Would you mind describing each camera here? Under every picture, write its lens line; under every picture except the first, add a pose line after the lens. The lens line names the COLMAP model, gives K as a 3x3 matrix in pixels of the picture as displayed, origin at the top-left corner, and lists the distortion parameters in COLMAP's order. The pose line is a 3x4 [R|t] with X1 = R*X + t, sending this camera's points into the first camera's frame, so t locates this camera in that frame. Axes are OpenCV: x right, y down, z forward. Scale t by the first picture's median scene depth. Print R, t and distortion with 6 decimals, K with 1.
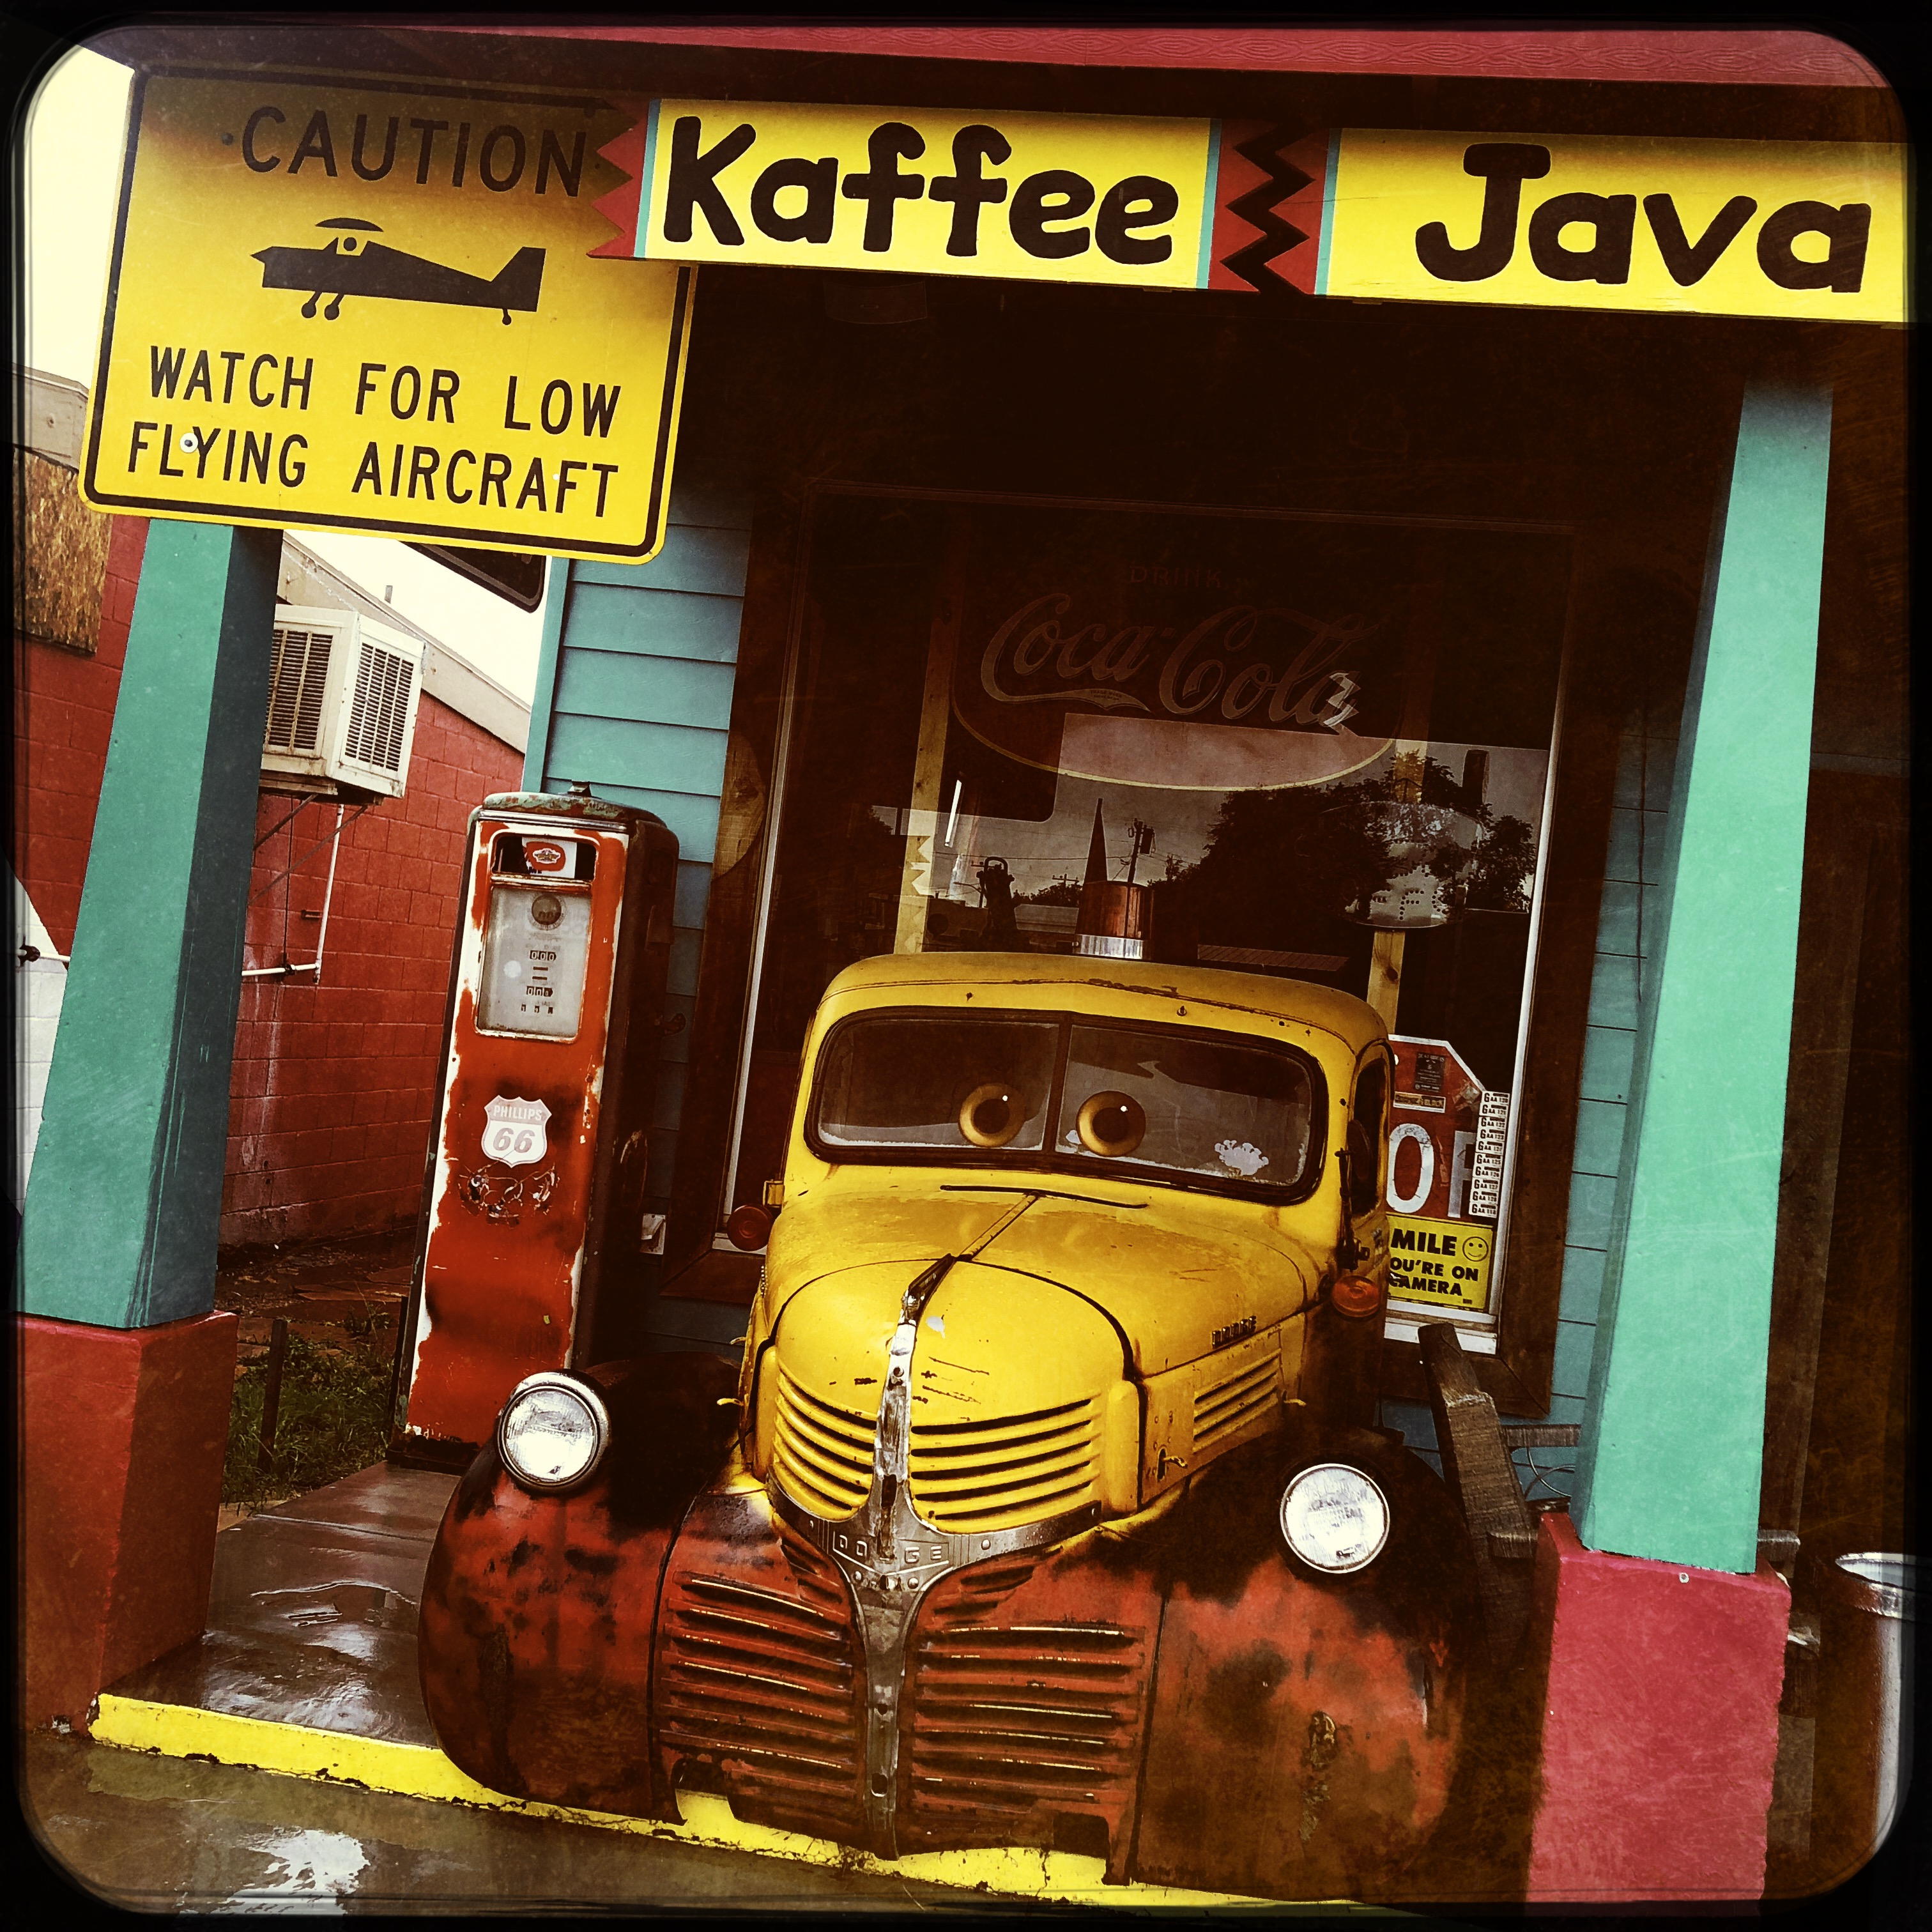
lens RADIAL K [[2049.7, 0, 965.3], [0, 2049.7, 970.8], [0, 0, 1]] dist [0.005185, 0.000000]
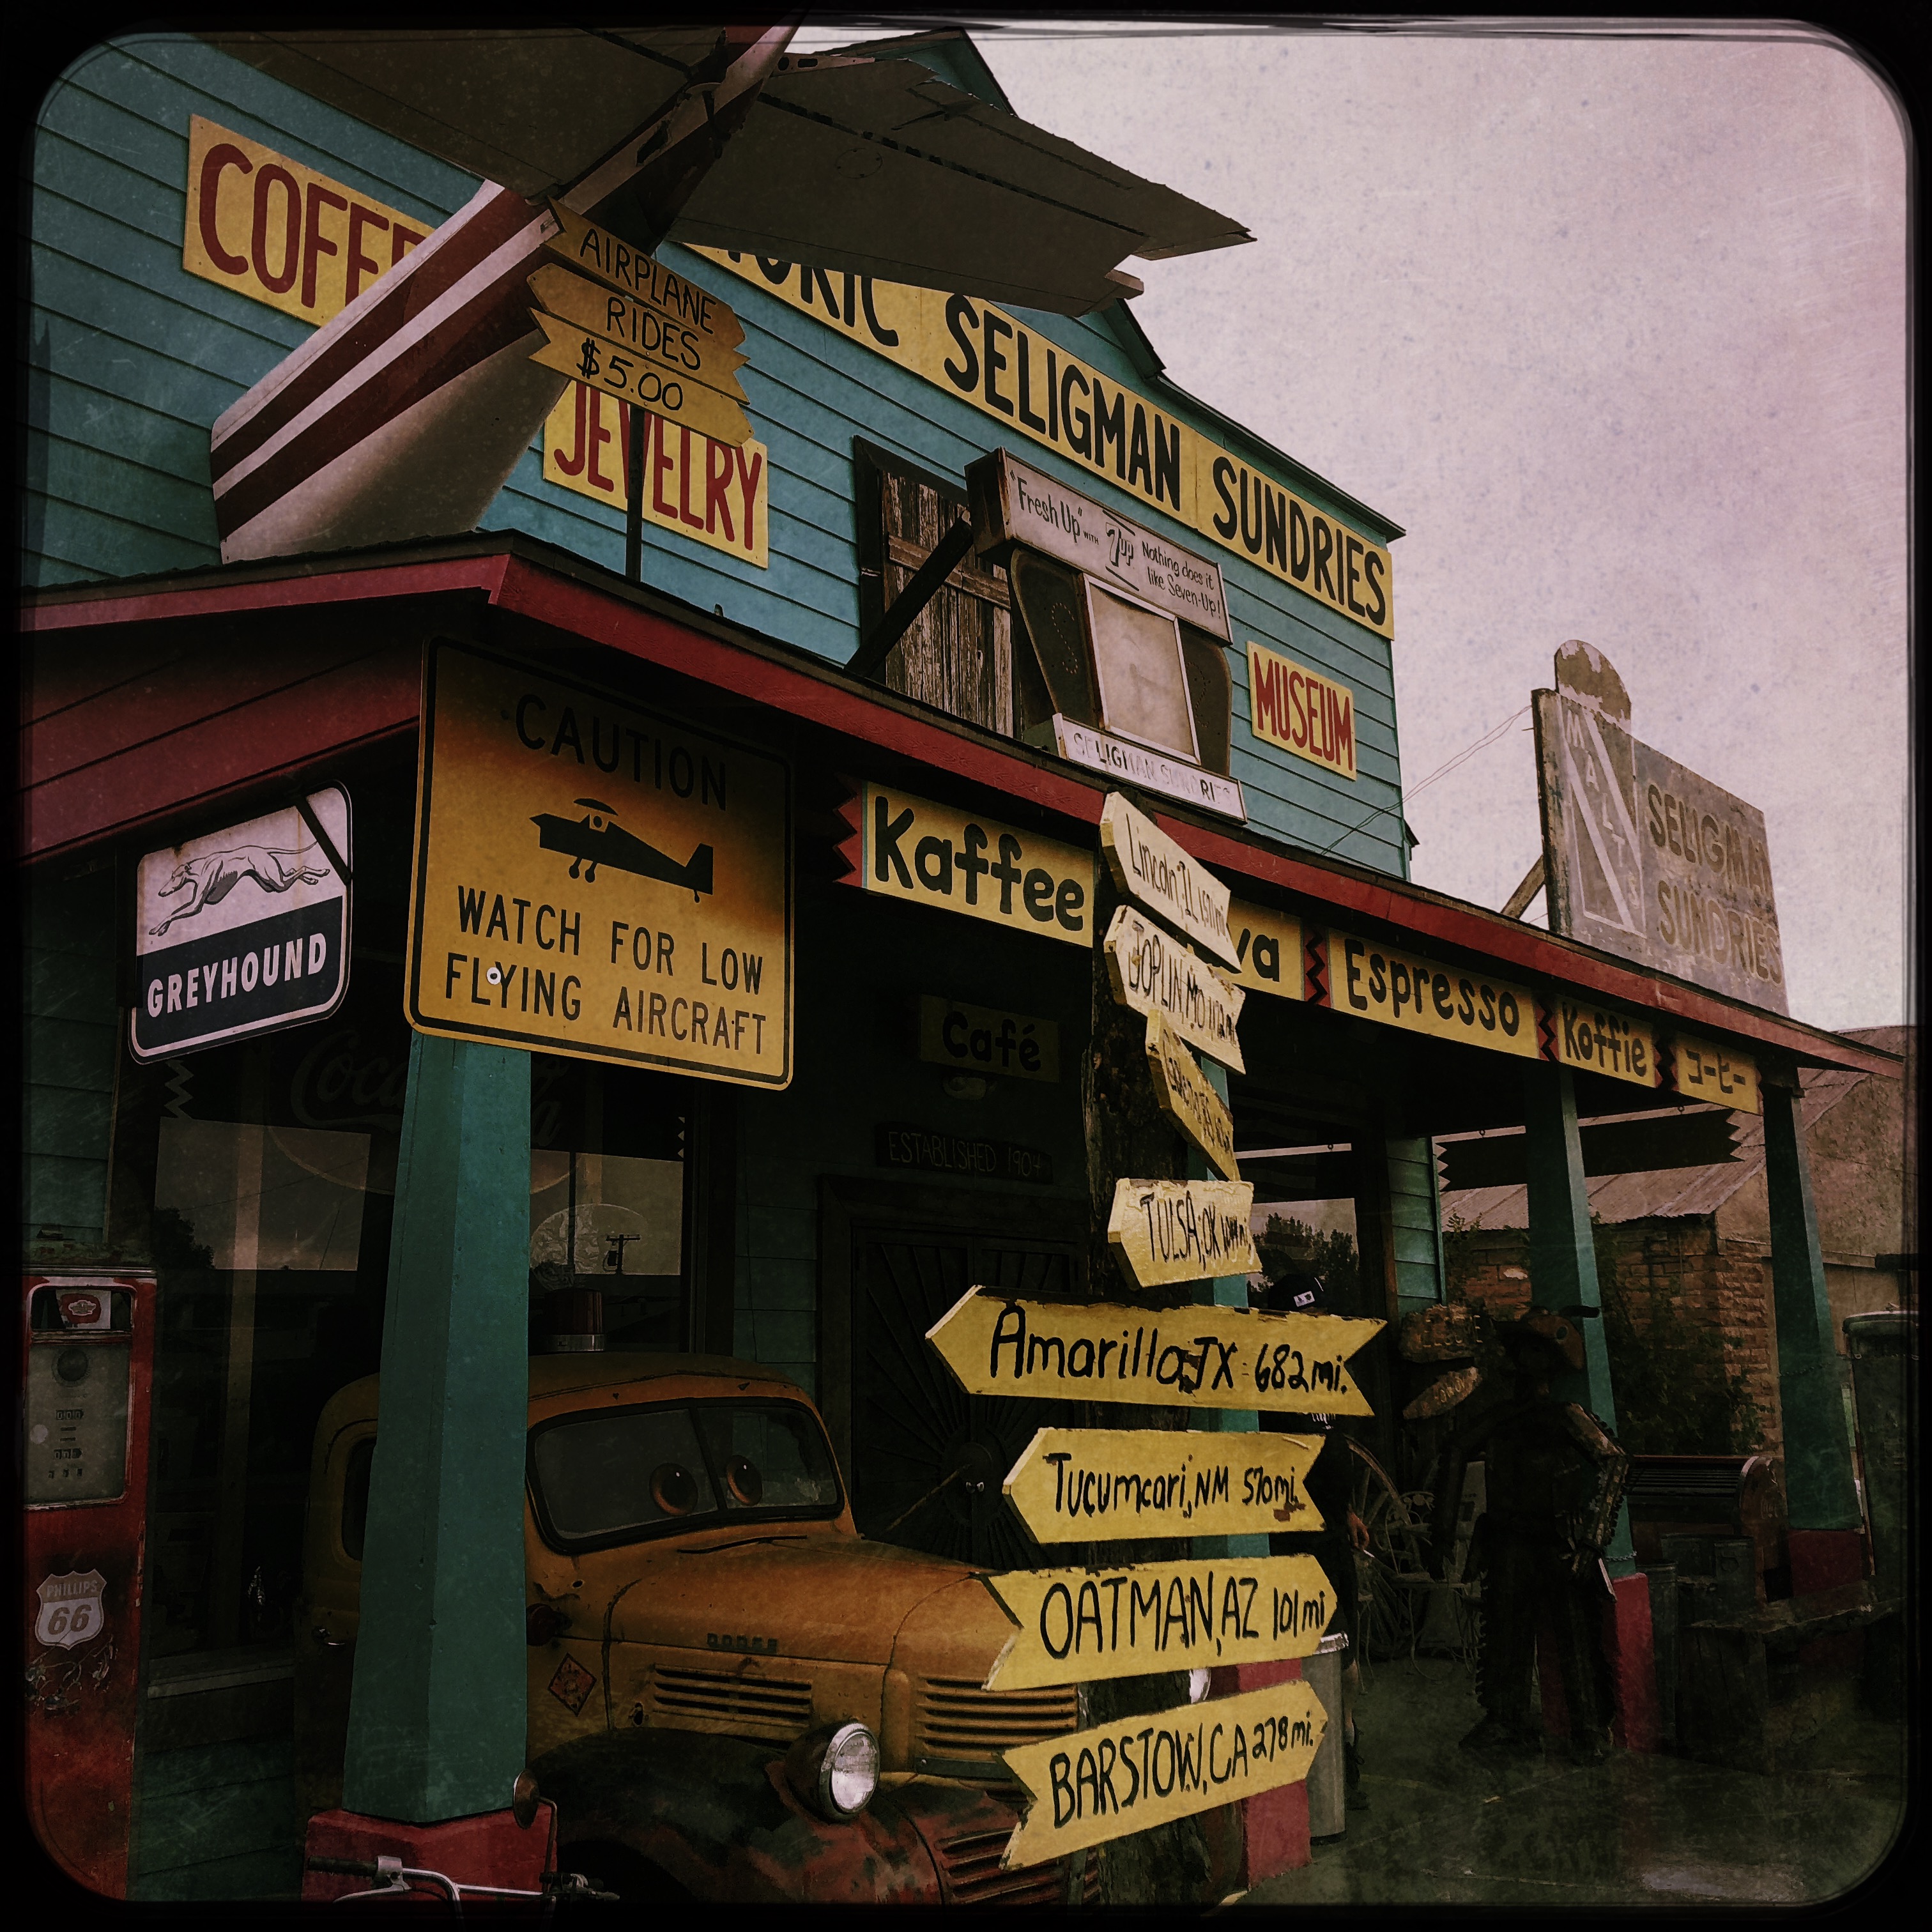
lens RADIAL K [[2049.7, 0, 964.9], [0, 2049.7, 963.6], [0, 0, 1]] dist [0.005185, 0.000000]
pose [[0.470254, 0.050989, 0.881057, -1.257055], [0.066212, 0.993478, -0.092835, -0.145125], [-0.880044, 0.101993, 0.463811, 0.259301]]
